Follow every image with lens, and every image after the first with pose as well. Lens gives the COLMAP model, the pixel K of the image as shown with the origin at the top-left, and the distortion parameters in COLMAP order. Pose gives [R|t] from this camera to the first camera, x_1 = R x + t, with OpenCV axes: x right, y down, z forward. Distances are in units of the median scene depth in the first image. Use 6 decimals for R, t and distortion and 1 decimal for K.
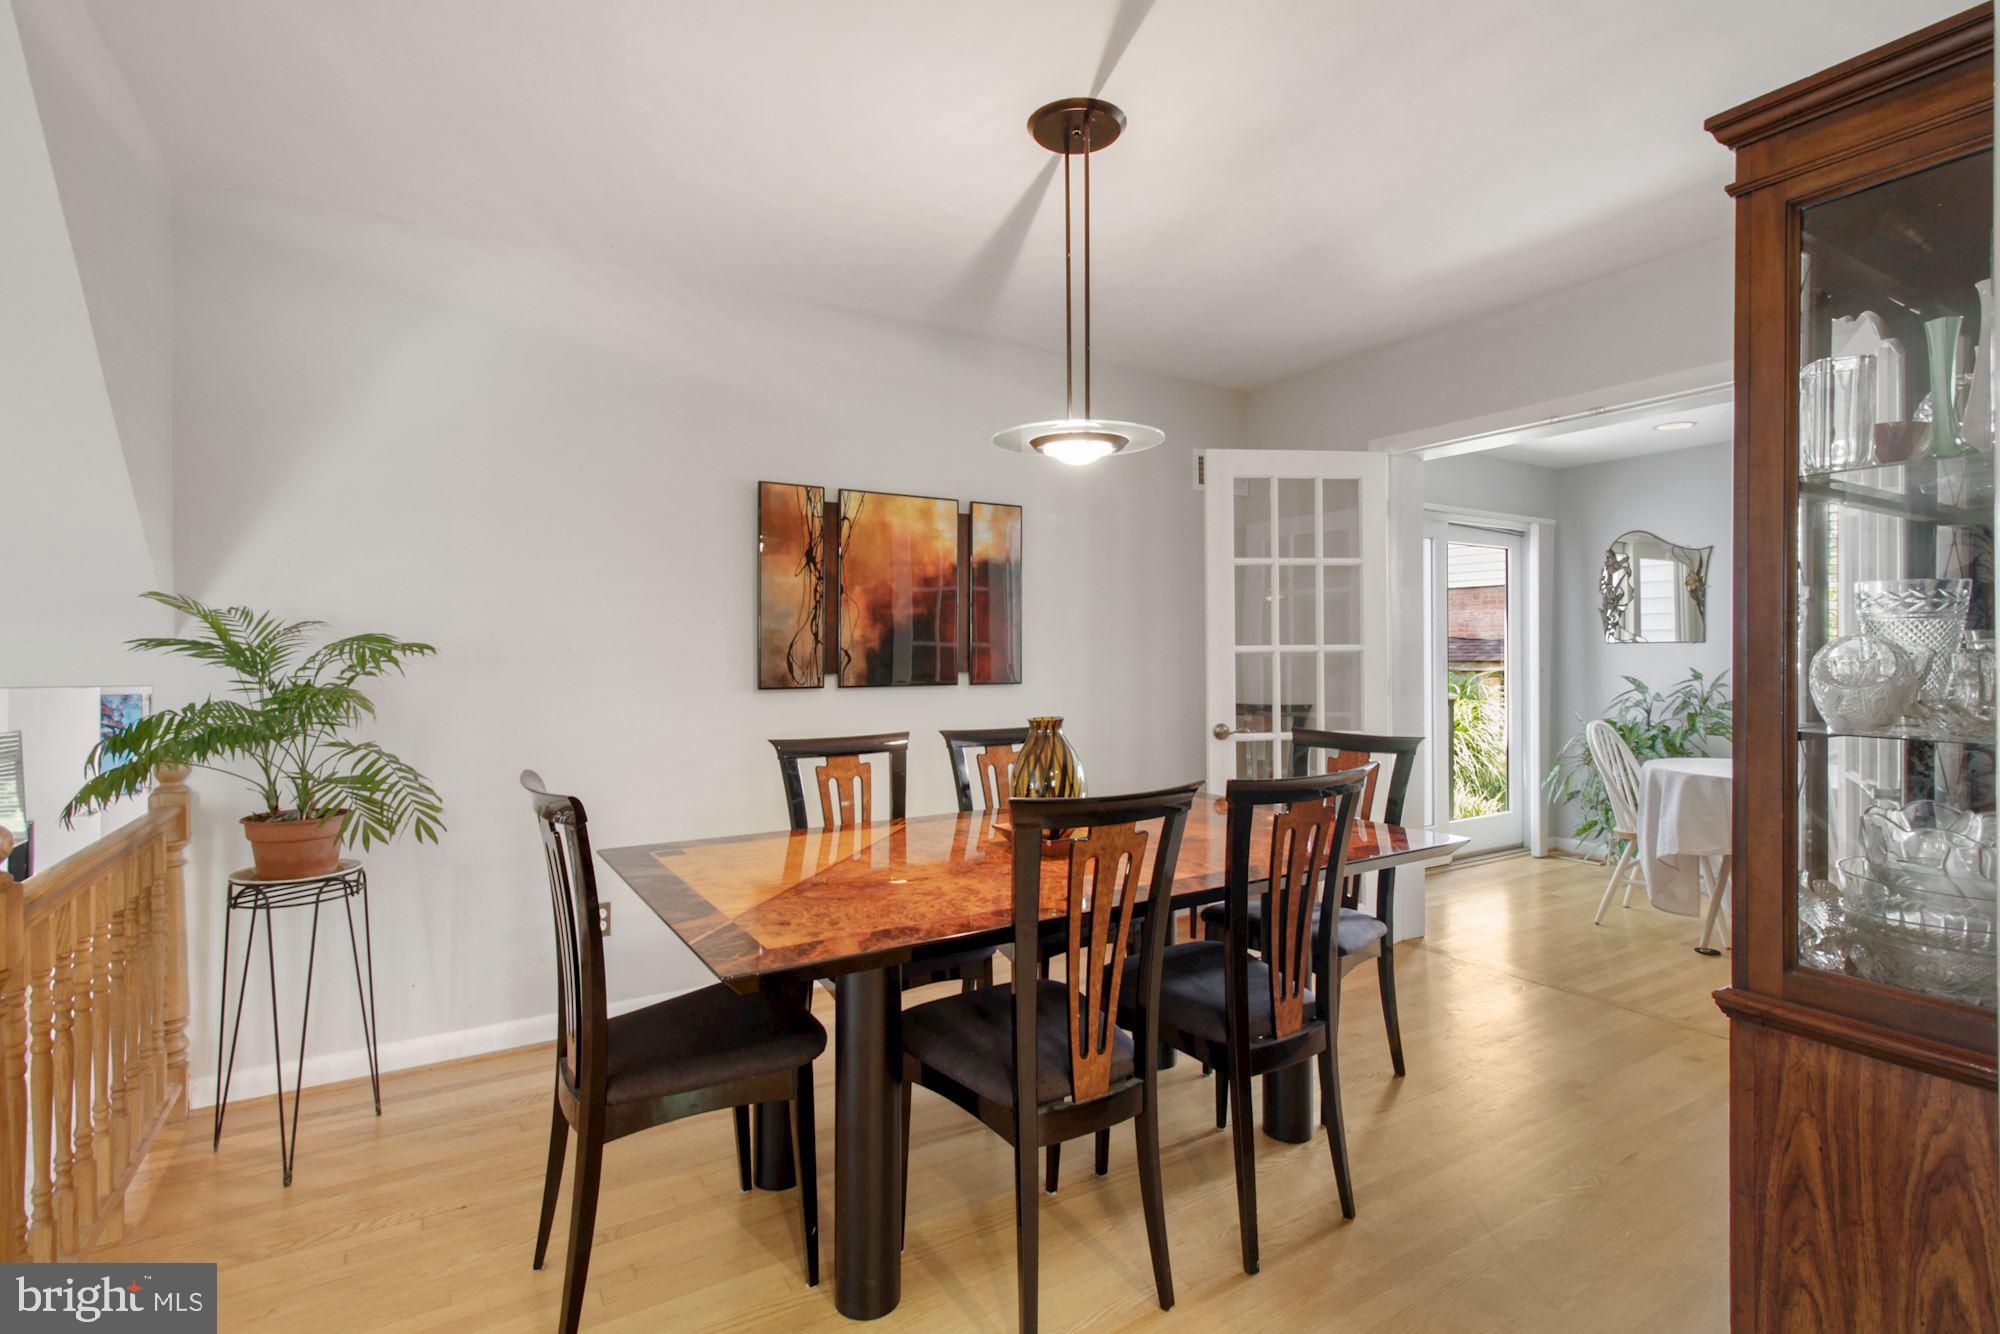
lens RADIAL K [[938.7, 0, 1008.4], [0, 938.7, 656.9], [0, 0, 1]] dist [-0.005995, -0.000159]
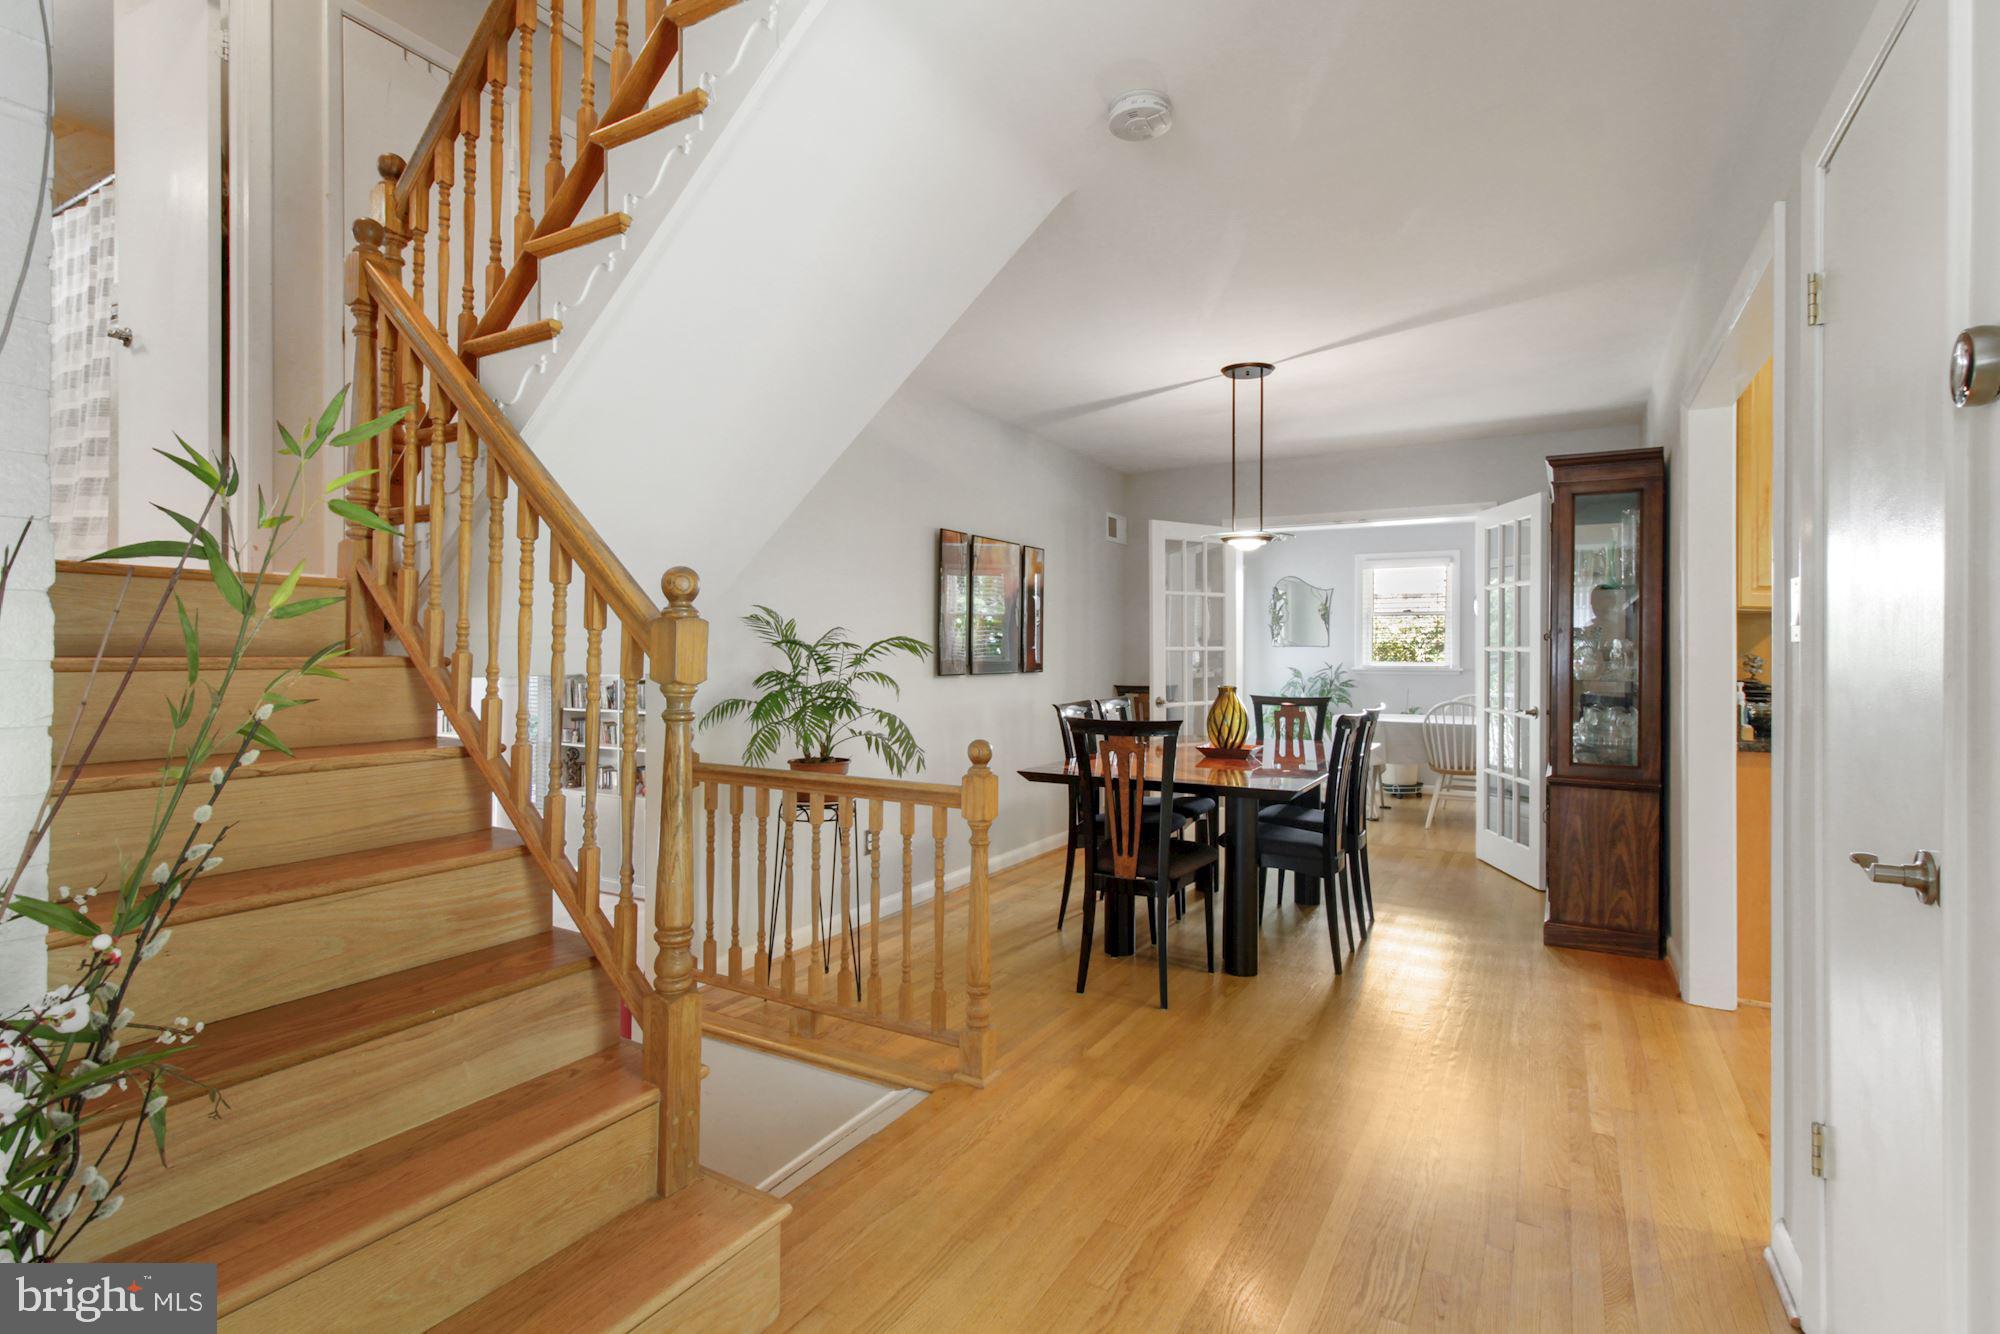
lens RADIAL K [[938.7, 0, 997.4], [0, 938.7, 659.0], [0, 0, 1]] dist [-0.005995, -0.000159]
pose [[0.882278, 0.004269, 0.470709, -0.560773], [-0.006333, 0.999976, 0.002802, 0.004834], [-0.470686, -0.005453, 0.882284, -0.188485]]
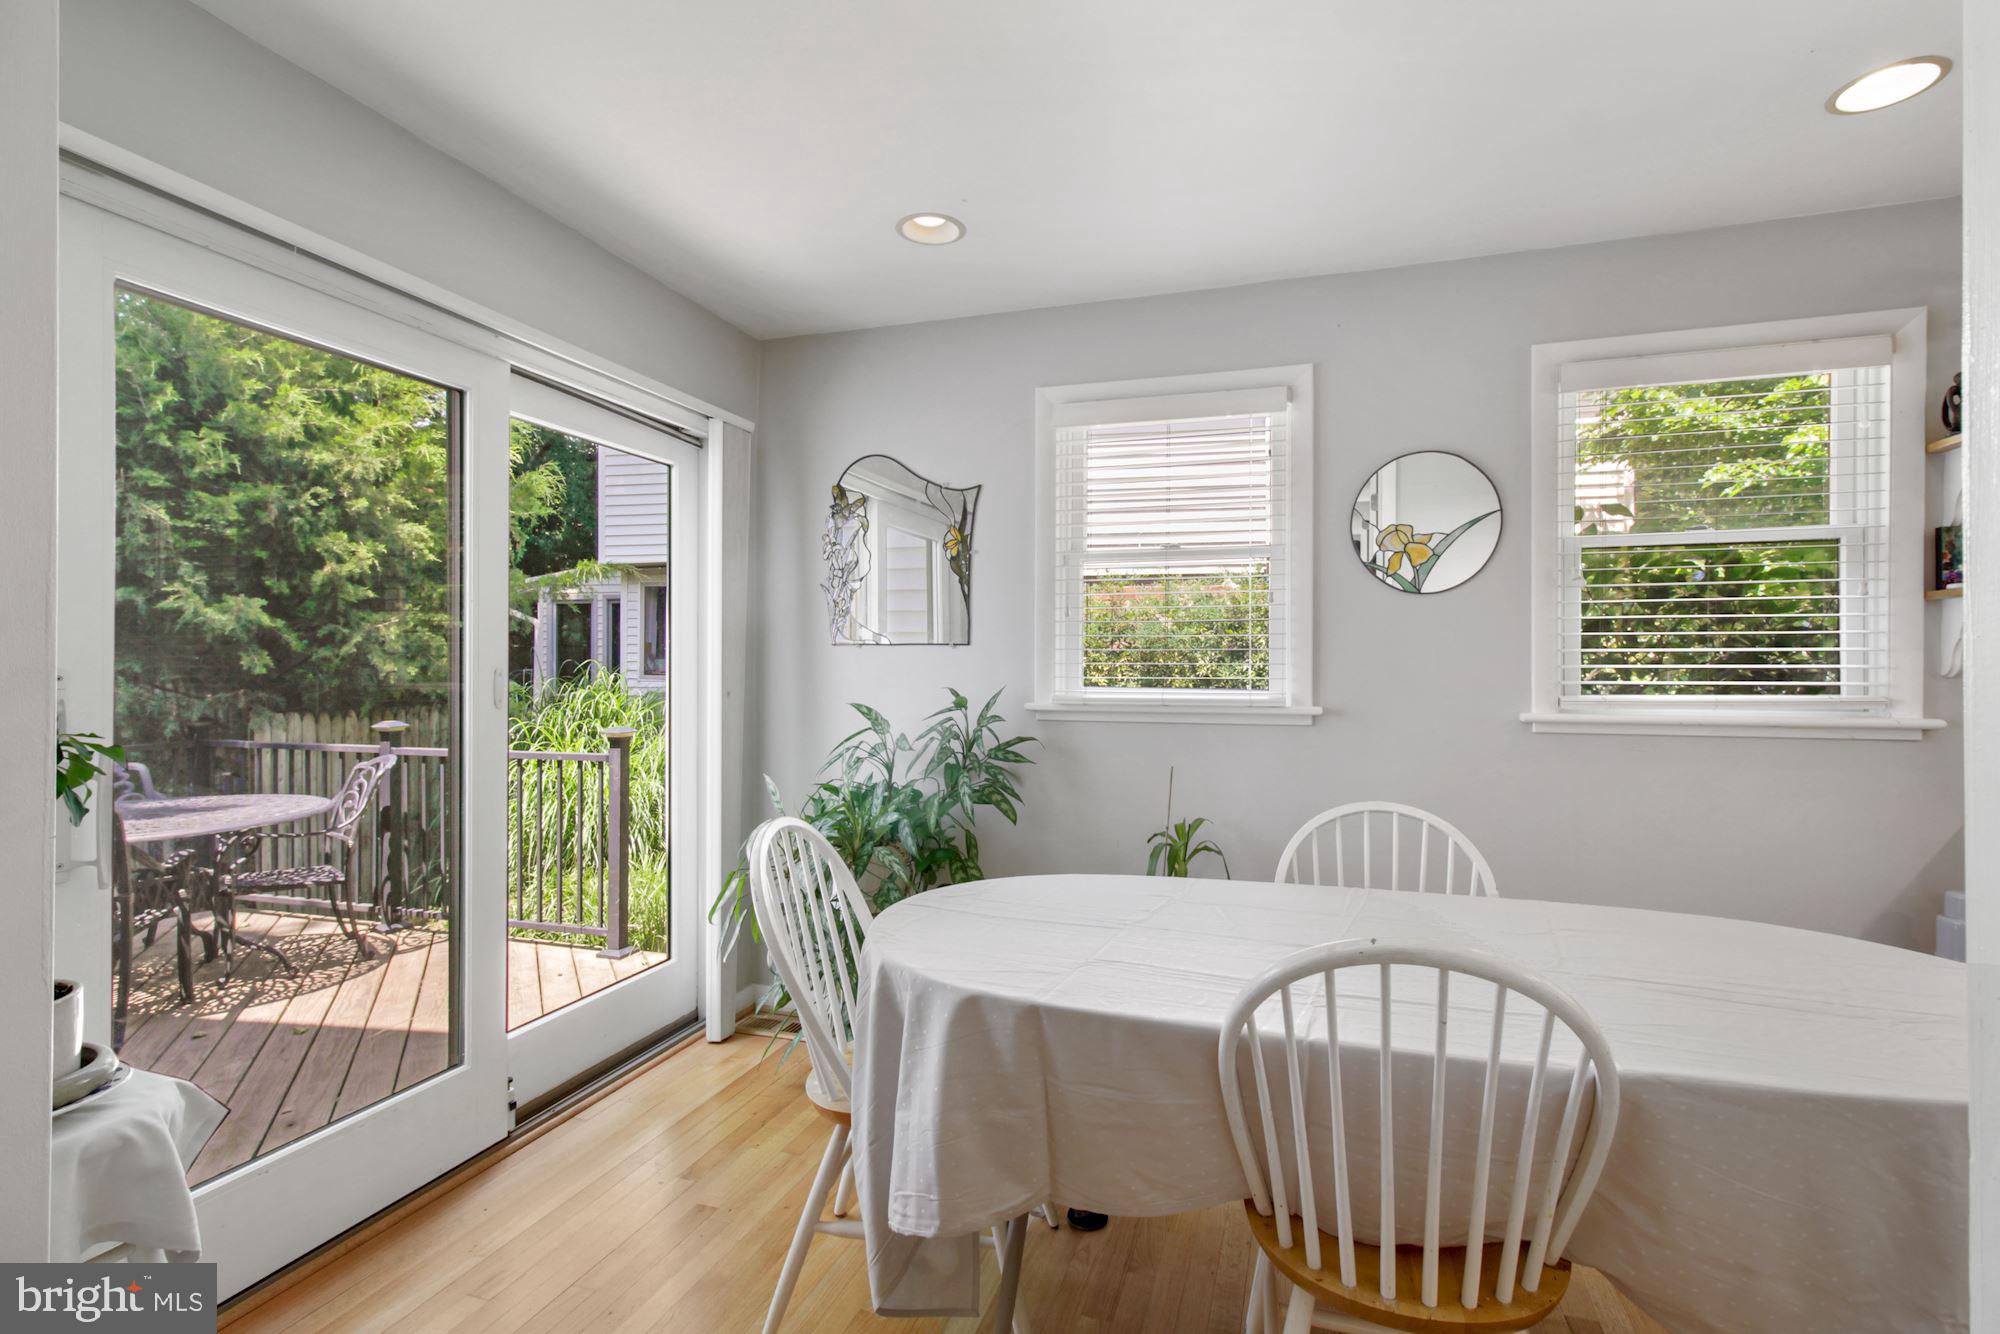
lens RADIAL K [[938.7, 0, 1007.2], [0, 938.7, 667.8], [0, 0, 1]] dist [-0.005995, -0.000159]
pose [[0.760314, 0.003997, 0.649543, 0.381070], [-0.006877, 0.999975, 0.001895, -0.002577], [-0.649519, -0.005908, 0.760322, 0.539808]]
